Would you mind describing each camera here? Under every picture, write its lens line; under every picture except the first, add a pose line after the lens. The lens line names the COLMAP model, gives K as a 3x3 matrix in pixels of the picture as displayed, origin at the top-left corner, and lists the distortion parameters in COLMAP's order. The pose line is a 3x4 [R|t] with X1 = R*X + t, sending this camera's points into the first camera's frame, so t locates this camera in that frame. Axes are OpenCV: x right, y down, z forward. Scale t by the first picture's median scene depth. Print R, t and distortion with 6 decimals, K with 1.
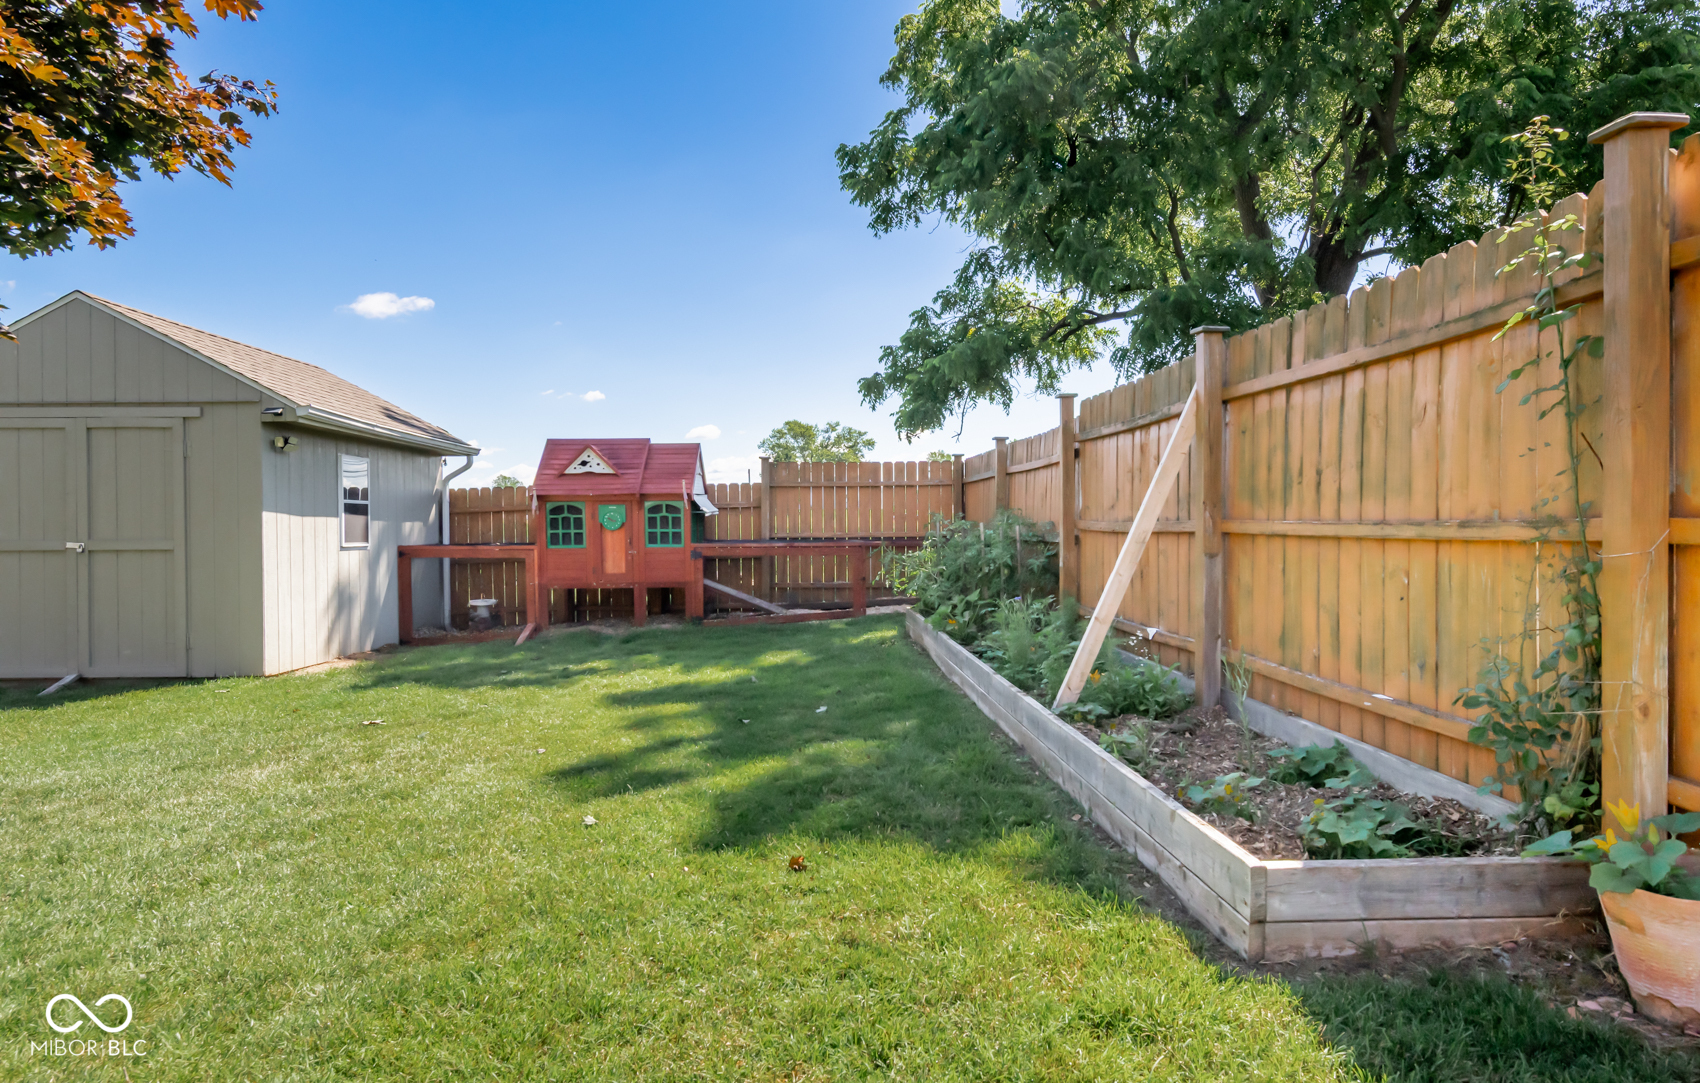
lens RADIAL K [[1032.8, 0, 865.5], [0, 1032.8, 536.6], [0, 0, 1]] dist [0.009395, 0.002381]
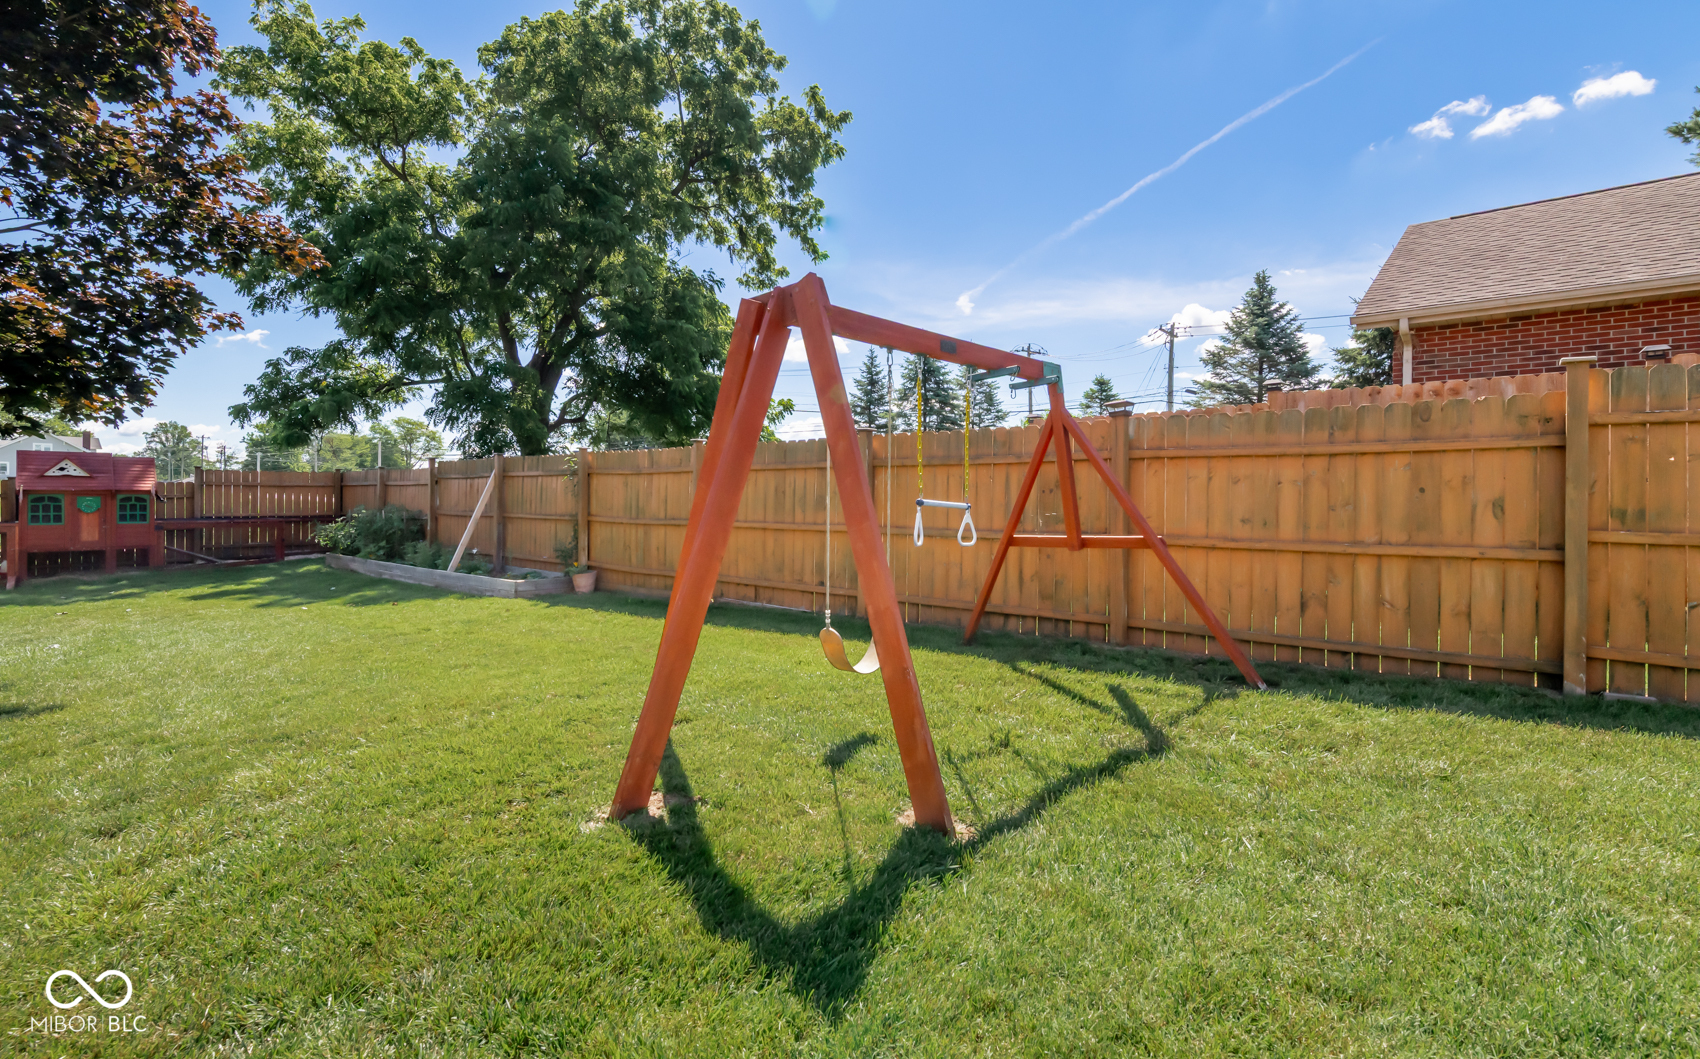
lens RADIAL K [[830.6, 0, 862.9], [0, 830.6, 494.5], [0, 0, 1]] dist [0.011234, -0.000450]
pose [[0.717409, 0.013017, 0.696531, -0.259454], [-0.000069, 0.999827, -0.018614, -0.009459], [-0.696652, 0.013306, 0.717285, -0.649067]]
